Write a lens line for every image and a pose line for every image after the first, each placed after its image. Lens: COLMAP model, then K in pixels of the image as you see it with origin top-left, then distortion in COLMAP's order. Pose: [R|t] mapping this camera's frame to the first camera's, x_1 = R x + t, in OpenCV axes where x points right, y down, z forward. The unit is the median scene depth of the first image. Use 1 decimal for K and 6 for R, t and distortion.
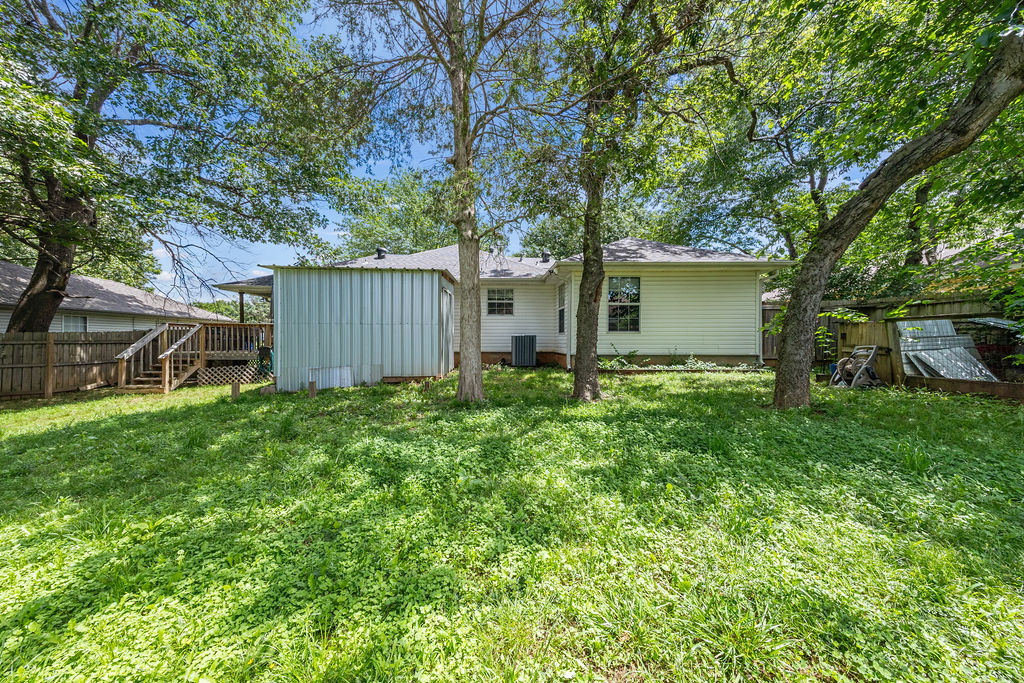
lens RADIAL K [[387.5, 0, 513.0], [0, 387.5, 345.1], [0, 0, 1]] dist [-0.003306, 0.000254]
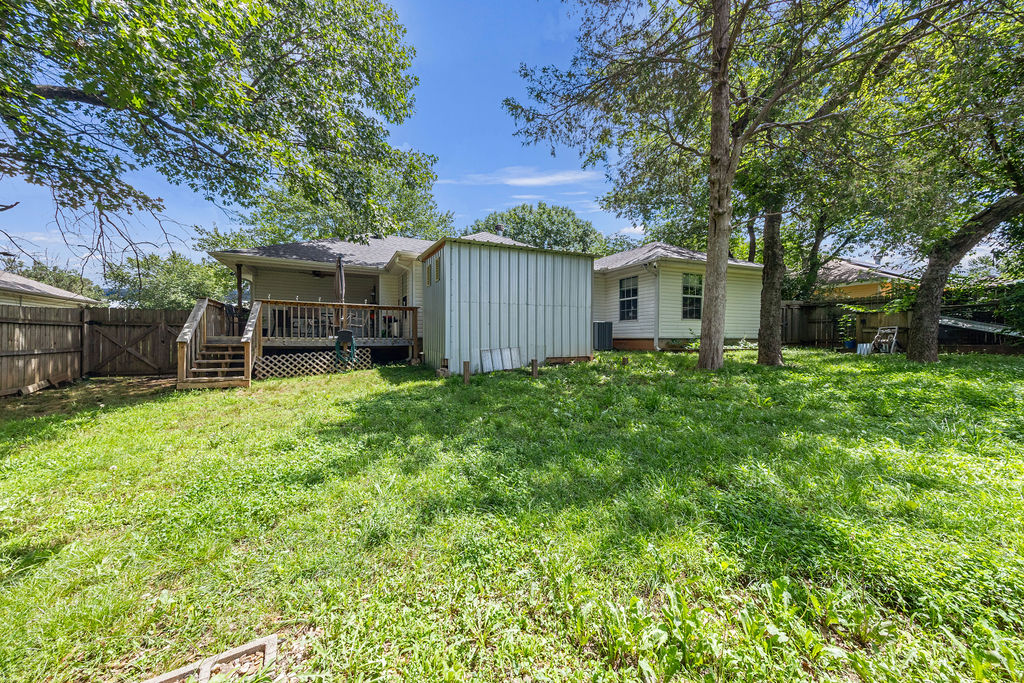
lens RADIAL K [[387.5, 0, 513.0], [0, 387.5, 345.1], [0, 0, 1]] dist [-0.003306, 0.000254]
pose [[0.939892, -0.004461, 0.341443, -0.583311], [0.000814, 0.999941, 0.010824, 0.028676], [-0.341471, -0.009895, 0.939840, 0.089218]]
